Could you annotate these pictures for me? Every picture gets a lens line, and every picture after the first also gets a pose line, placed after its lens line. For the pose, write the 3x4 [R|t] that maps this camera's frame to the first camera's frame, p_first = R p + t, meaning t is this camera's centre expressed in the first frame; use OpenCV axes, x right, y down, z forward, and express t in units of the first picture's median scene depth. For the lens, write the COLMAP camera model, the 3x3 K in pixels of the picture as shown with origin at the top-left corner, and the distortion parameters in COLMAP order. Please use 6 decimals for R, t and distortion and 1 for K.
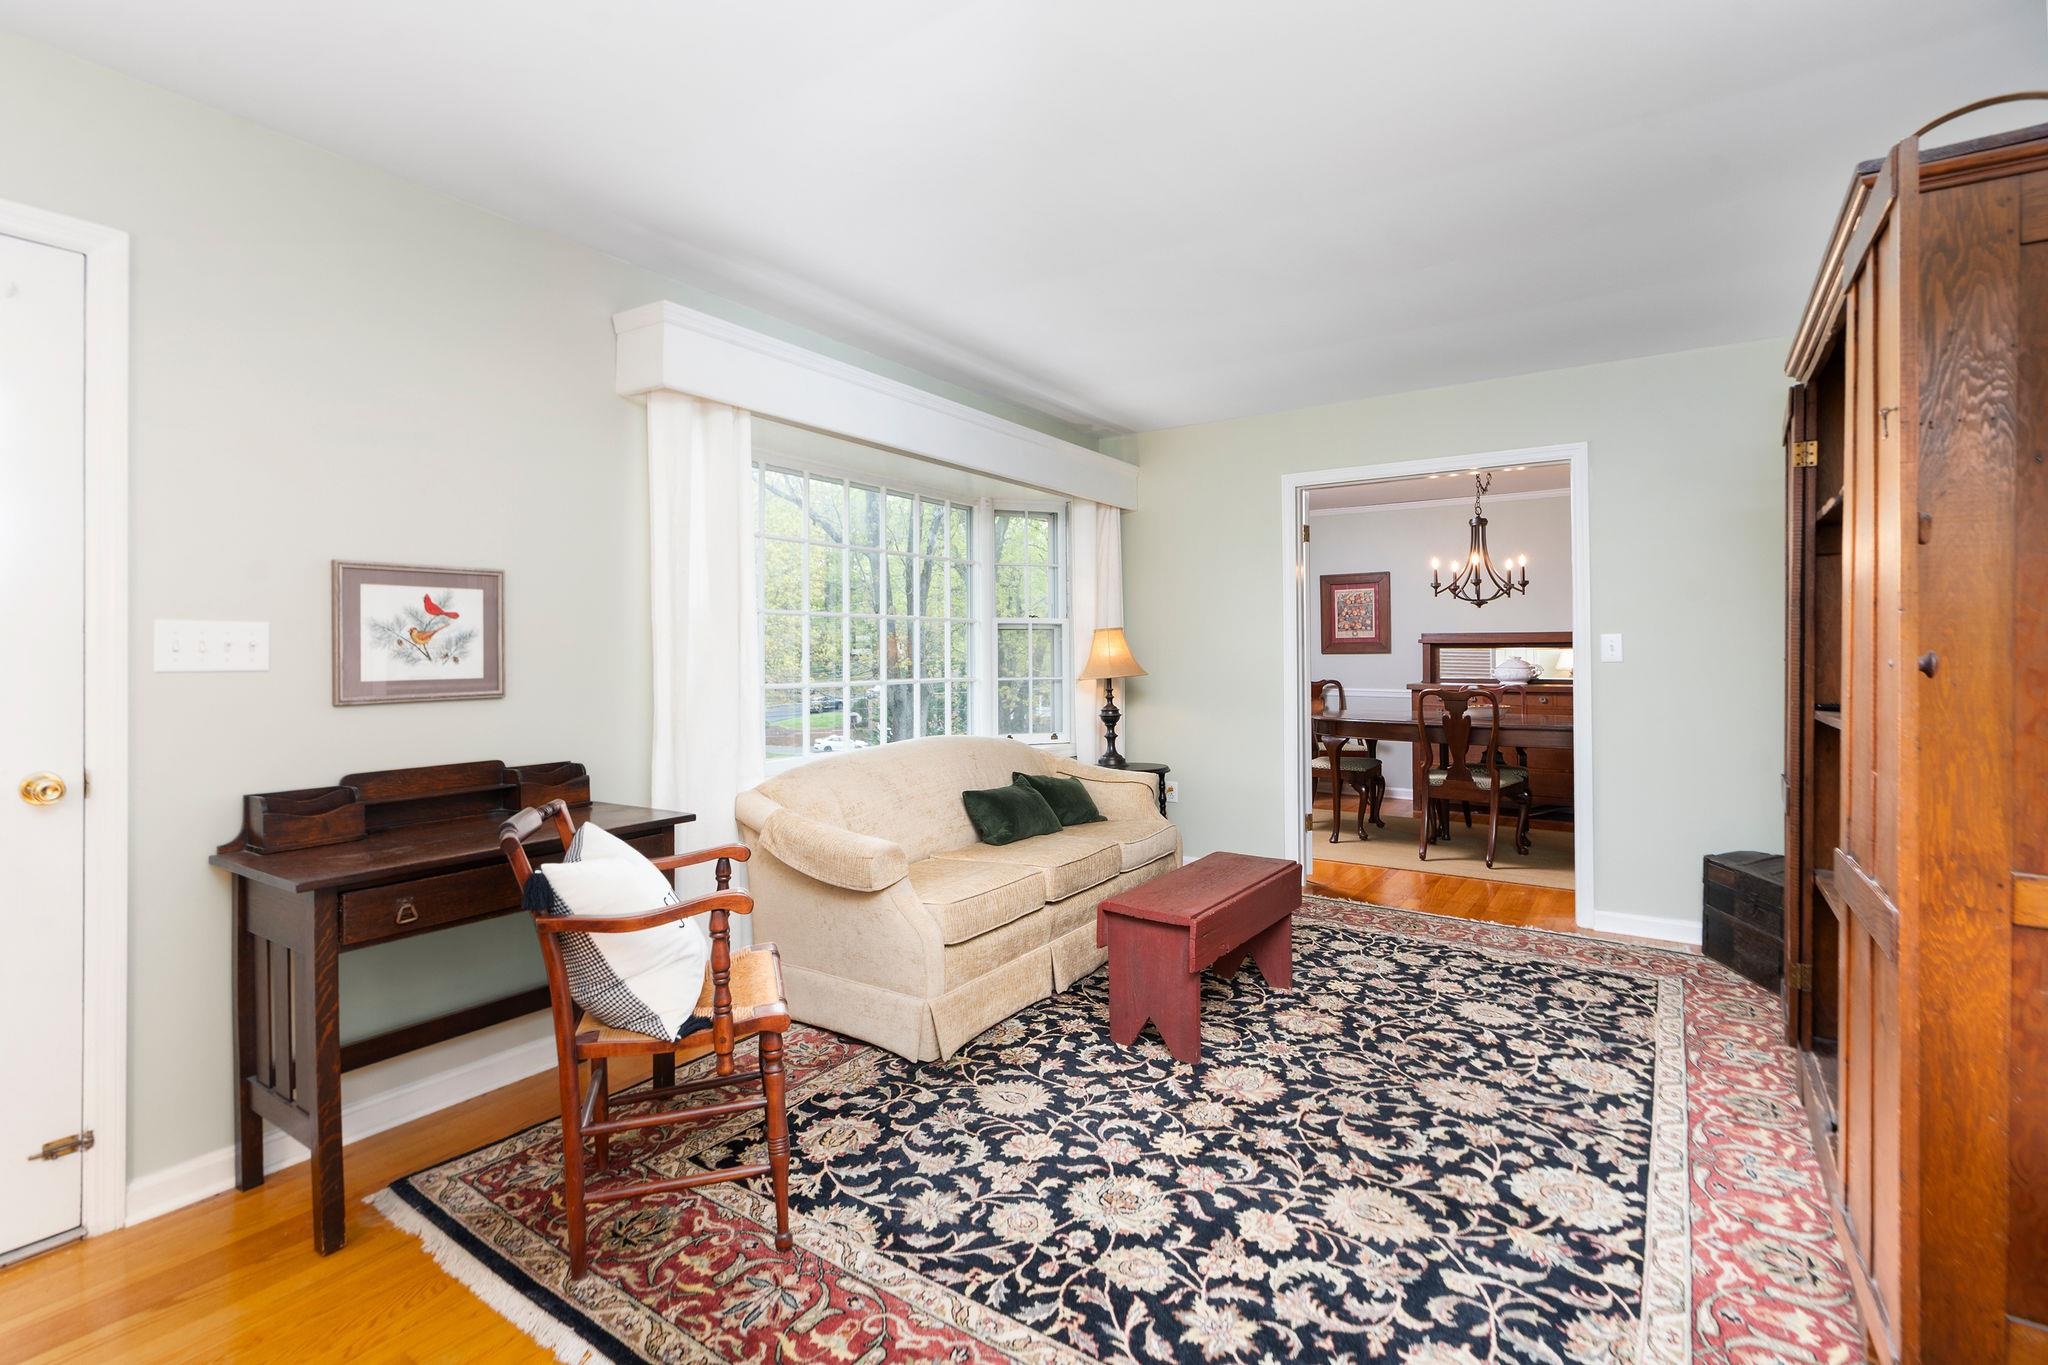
lens RADIAL K [[953.5, 0, 996.9], [0, 953.5, 650.8], [0, 0, 1]] dist [-0.000974, 0.000496]
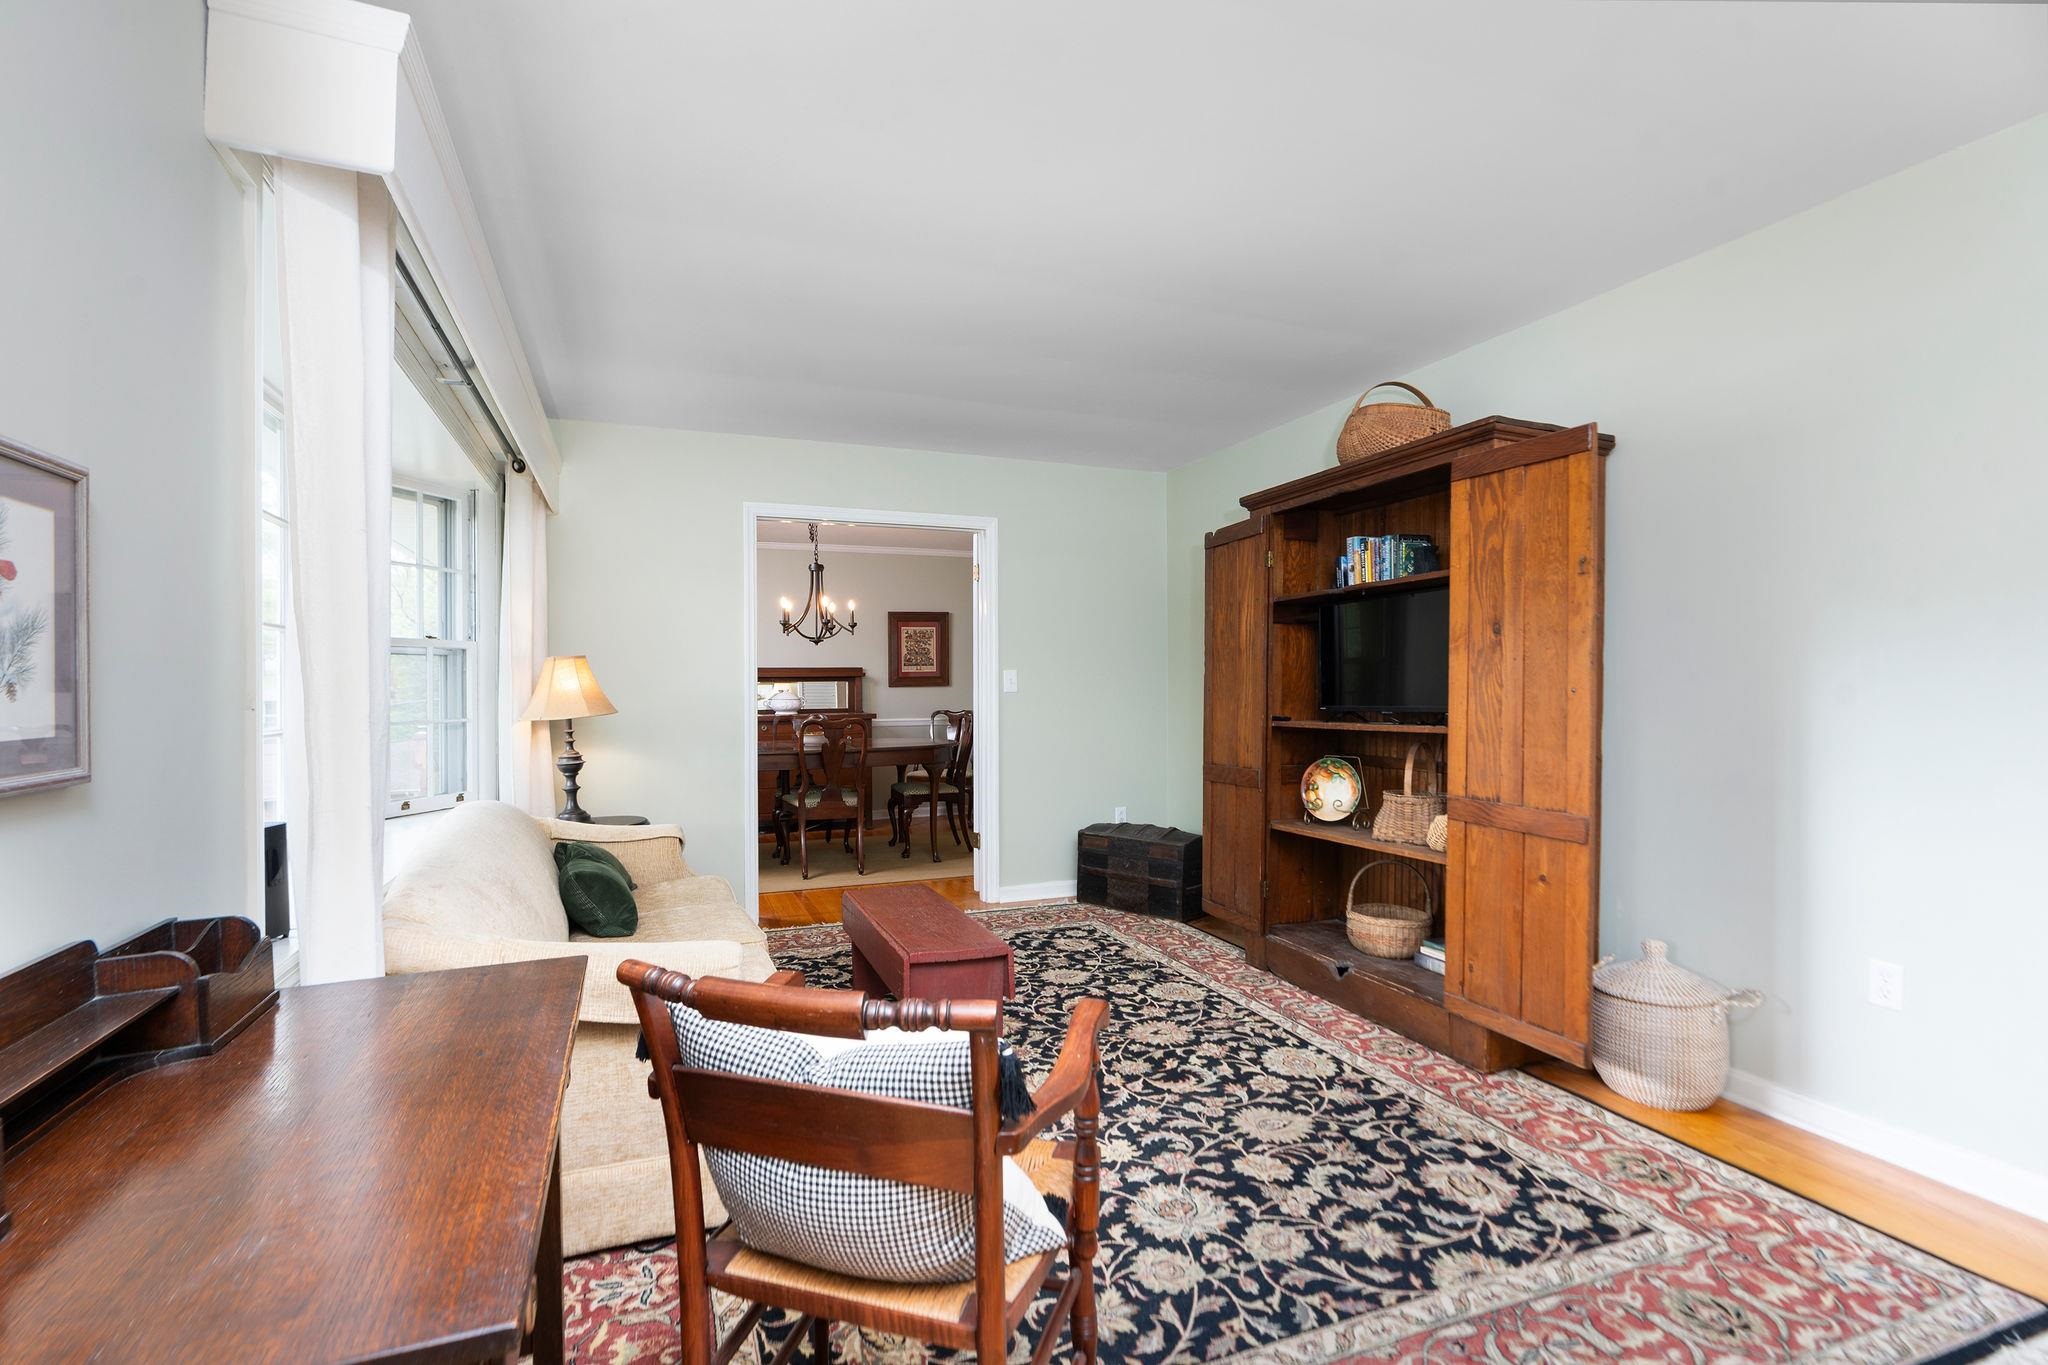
lens RADIAL K [[948.9, 0, 1008.9], [0, 948.9, 678.8], [0, 0, 1]] dist [0.000125, 0.000322]
pose [[0.554037, 0.003176, 0.832486, -0.726411], [0.002998, 0.999979, -0.005810, 0.003471], [-0.832487, 0.005715, 0.554015, 0.501259]]
